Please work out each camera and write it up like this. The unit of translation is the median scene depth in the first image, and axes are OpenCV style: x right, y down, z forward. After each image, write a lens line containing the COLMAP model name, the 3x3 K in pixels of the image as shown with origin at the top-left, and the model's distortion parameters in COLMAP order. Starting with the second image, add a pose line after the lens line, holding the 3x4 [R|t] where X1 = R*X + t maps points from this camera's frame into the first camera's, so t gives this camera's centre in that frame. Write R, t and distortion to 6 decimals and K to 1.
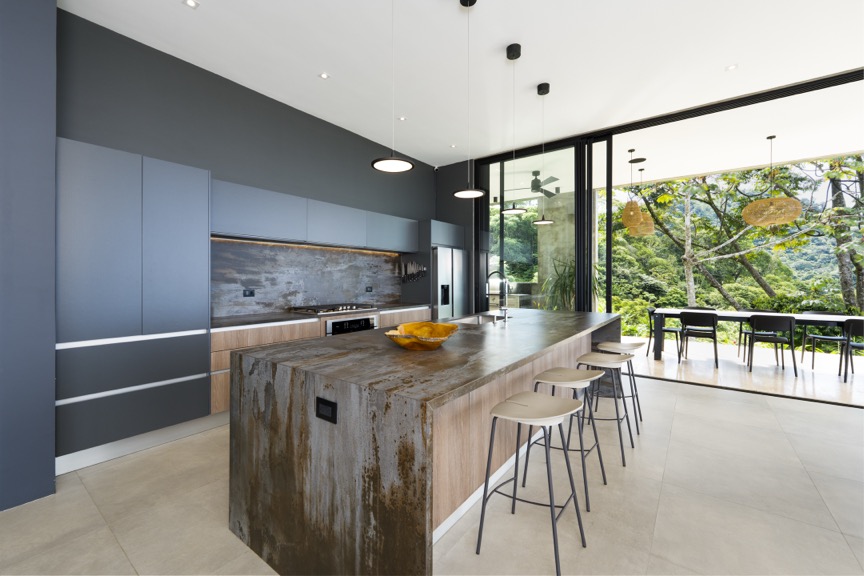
lens RADIAL K [[362.1, 0, 429.6], [0, 362.1, 279.3], [0, 0, 1]] dist [-0.009473, -0.001002]
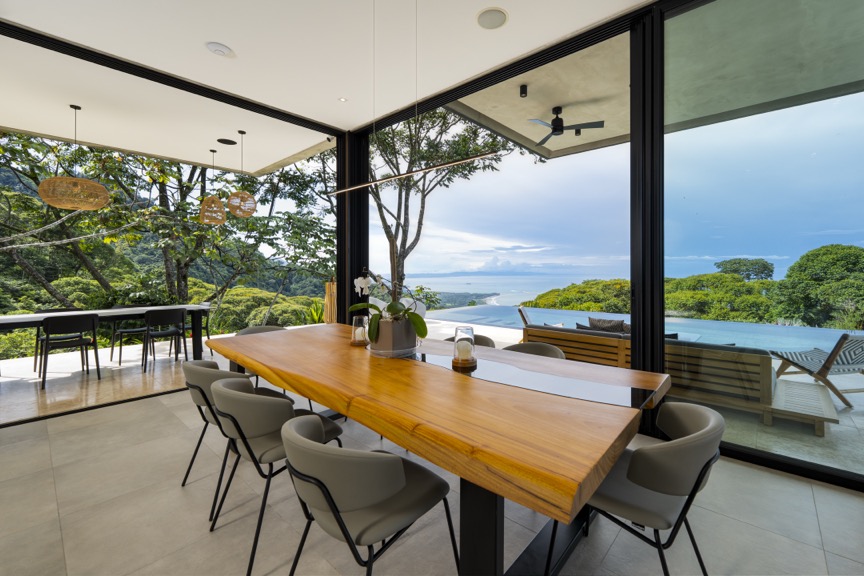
lens RADIAL K [[362.1, 0, 444.8], [0, 362.1, 271.7], [0, 0, 1]] dist [-0.009473, -0.001002]
pose [[0.078275, -0.000710, 0.996932, 0.154852], [0.002492, 0.999997, 0.000517, 0.000585], [-0.996929, 0.002444, 0.078277, 0.046094]]
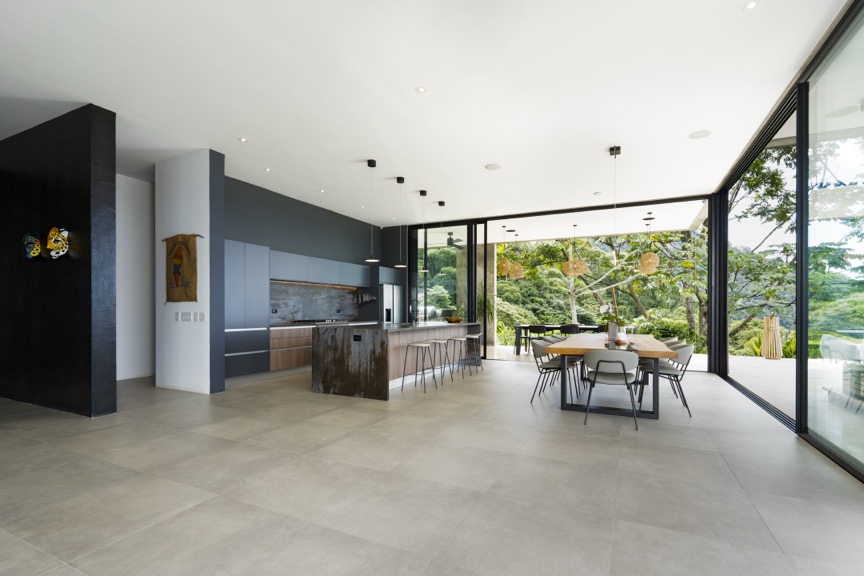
lens RADIAL K [[399.1, 0, 447.3], [0, 399.1, 325.7], [0, 0, 1]] dist [-0.007676, -0.000044]
pose [[0.980014, -0.003622, 0.198894, -0.054039], [-0.004054, 0.999263, 0.038174, 0.024374], [-0.198885, -0.038217, 0.979277, -0.790753]]
